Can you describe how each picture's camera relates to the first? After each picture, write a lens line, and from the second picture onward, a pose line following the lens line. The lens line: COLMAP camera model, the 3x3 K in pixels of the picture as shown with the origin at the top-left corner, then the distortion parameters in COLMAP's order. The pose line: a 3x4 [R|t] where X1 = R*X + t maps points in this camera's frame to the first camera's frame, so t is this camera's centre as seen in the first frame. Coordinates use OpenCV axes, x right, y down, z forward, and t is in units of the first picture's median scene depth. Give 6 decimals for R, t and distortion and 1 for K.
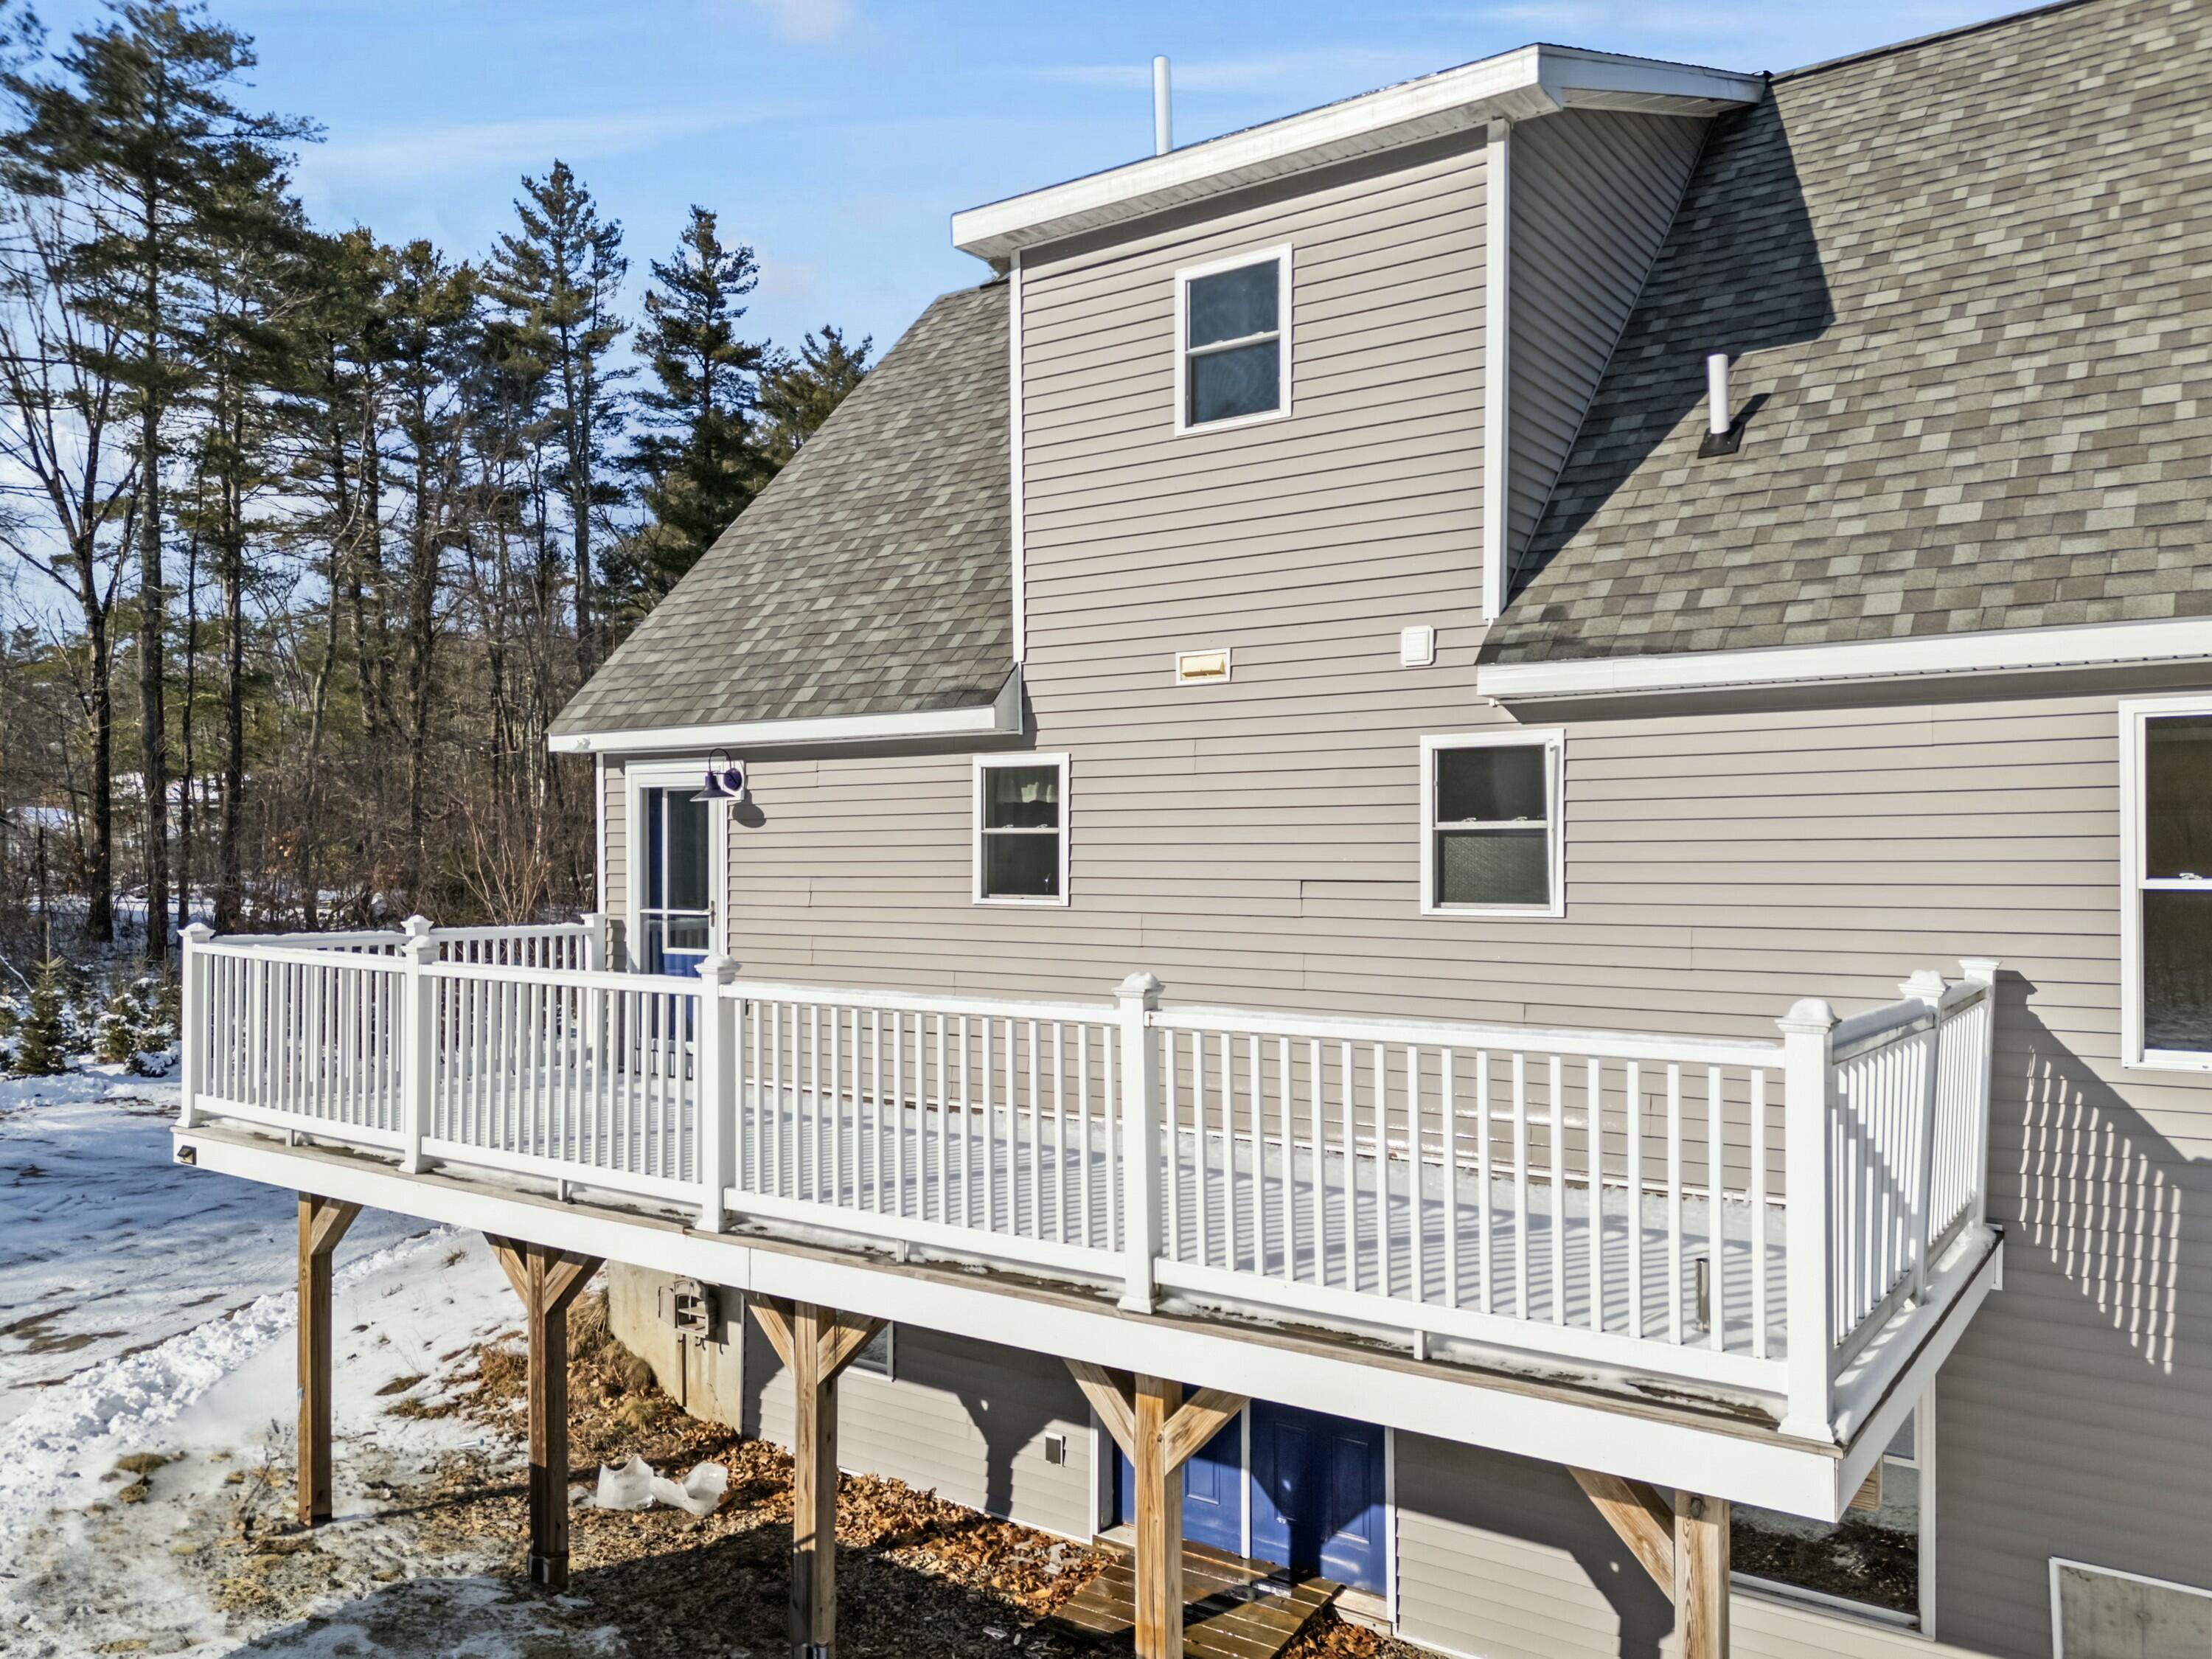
lens RADIAL K [[1645.9, 0, 1106.7], [0, 1645.9, 845.2], [0, 0, 1]] dist [0.053825, -0.005544]
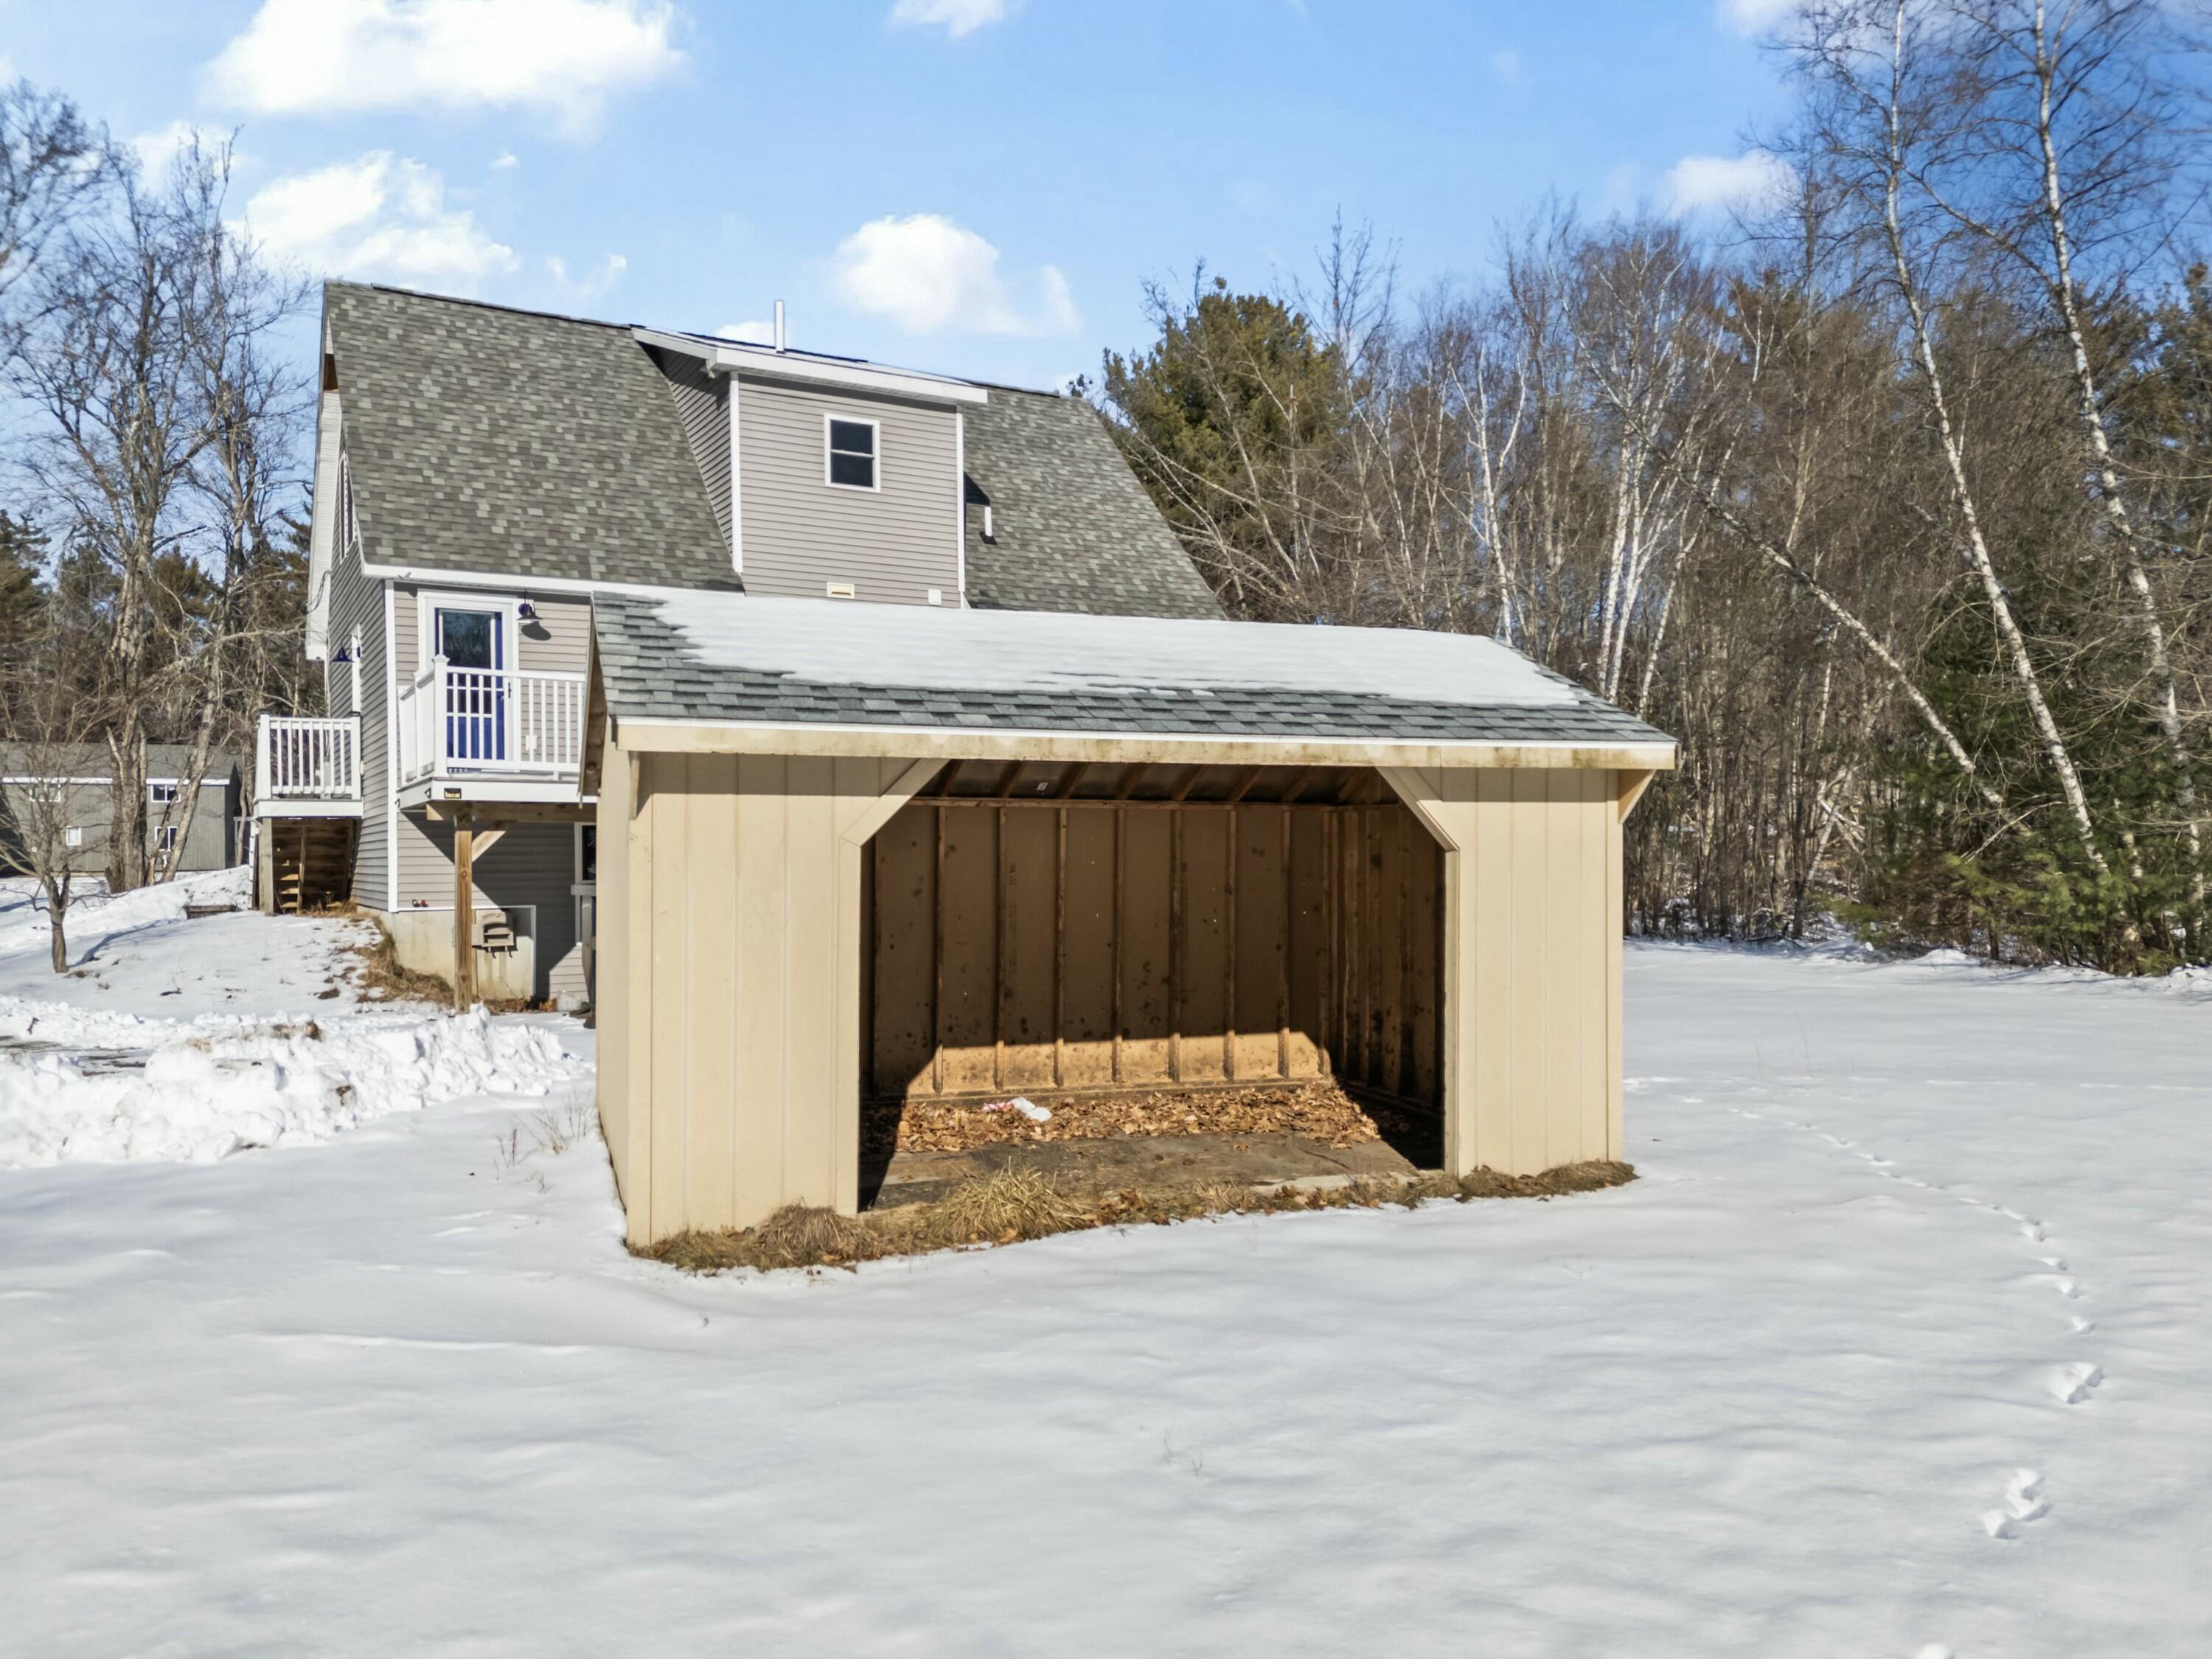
lens RADIAL K [[1645.9, 0, 1106.7], [0, 1645.9, 845.2], [0, 0, 1]] dist [0.053825, -0.005544]
pose [[0.422275, 0.007482, 0.906437, -1.778062], [0.003335, 0.999946, -0.009808, 0.256991], [-0.906462, 0.007164, 0.422227, -0.286434]]
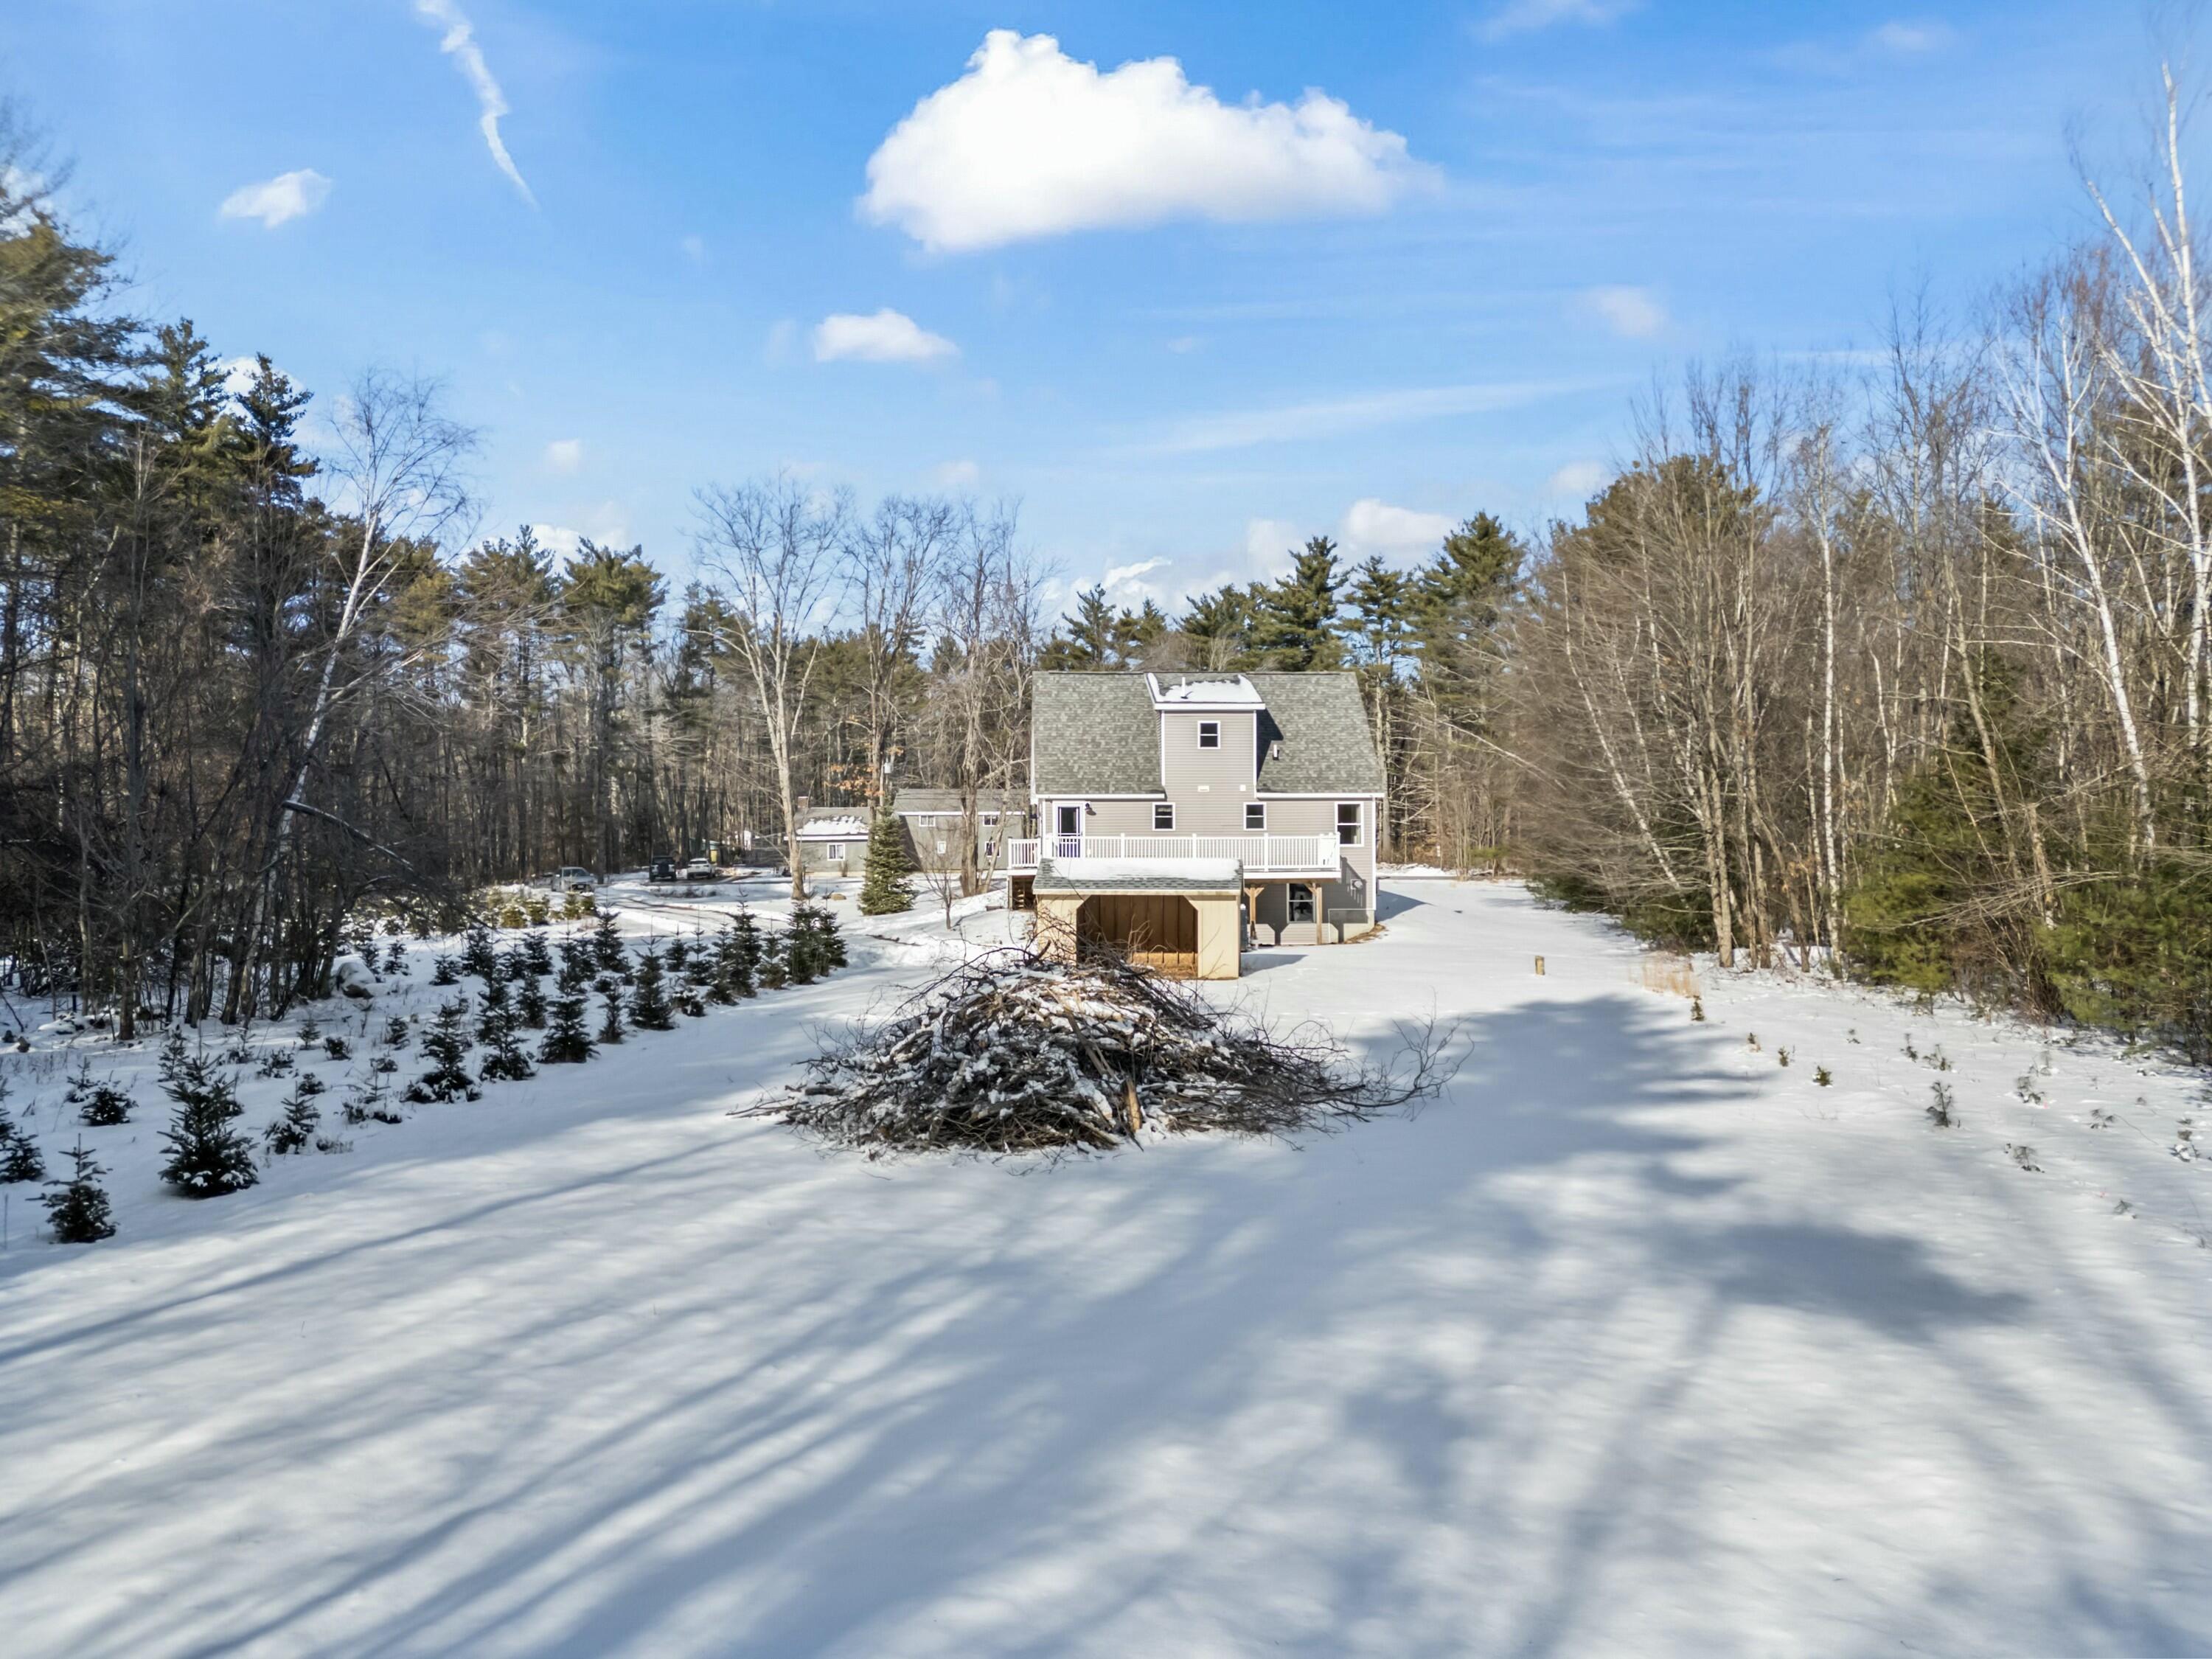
lens RADIAL K [[1645.9, 0, 1106.7], [0, 1645.9, 845.2], [0, 0, 1]] dist [0.053825, -0.005544]
pose [[0.772852, -0.002374, 0.634582, -3.763916], [0.001644, 0.999997, 0.001739, 0.078081], [-0.634585, -0.000301, 0.772853, -3.172866]]
